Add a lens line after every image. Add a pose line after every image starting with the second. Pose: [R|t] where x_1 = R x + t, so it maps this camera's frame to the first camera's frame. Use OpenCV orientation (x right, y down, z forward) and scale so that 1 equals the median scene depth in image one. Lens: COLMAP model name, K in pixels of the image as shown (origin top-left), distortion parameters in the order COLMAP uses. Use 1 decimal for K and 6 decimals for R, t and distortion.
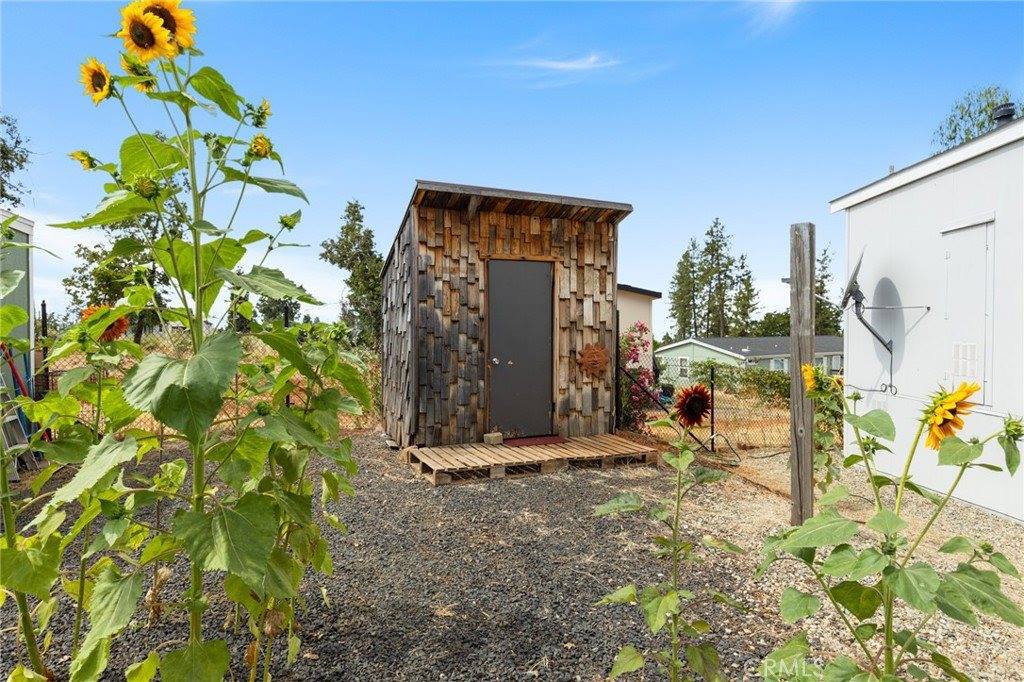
lens RADIAL K [[561.1, 0, 514.4], [0, 561.1, 339.0], [0, 0, 1]] dist [0.003038, 0.001092]
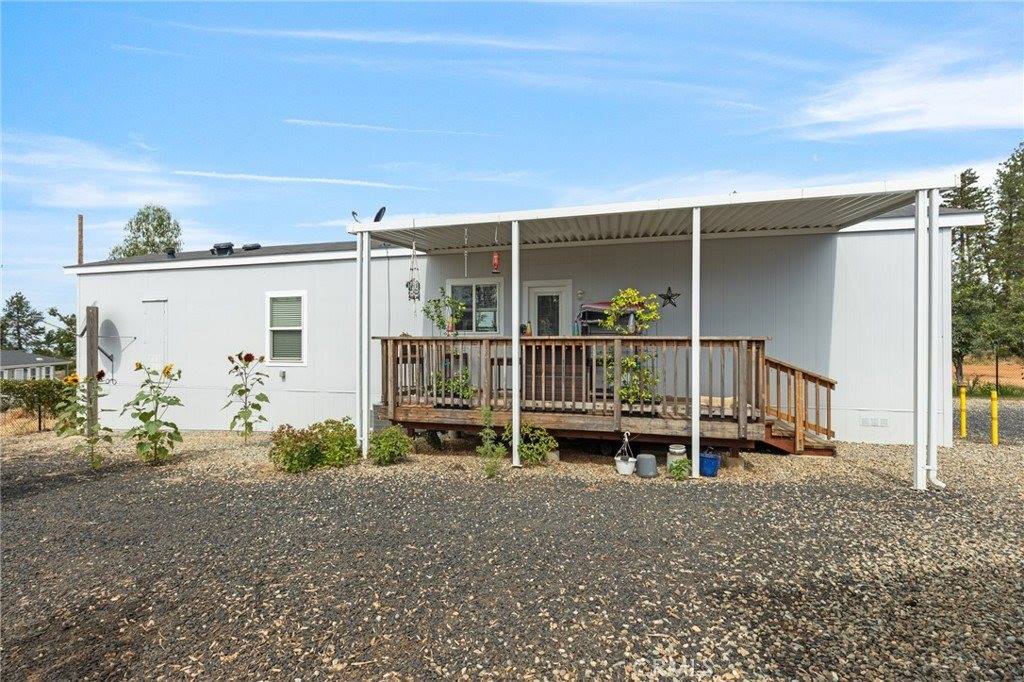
lens RADIAL K [[451.6, 0, 512.3], [0, 451.6, 343.1], [0, 0, 1]] dist [0.000184, -0.000431]
pose [[0.192655, -0.003070, 0.981262, -0.706304], [0.018183, 0.999835, -0.000442, -0.013735], [-0.981098, 0.017927, 0.192679, -0.763444]]
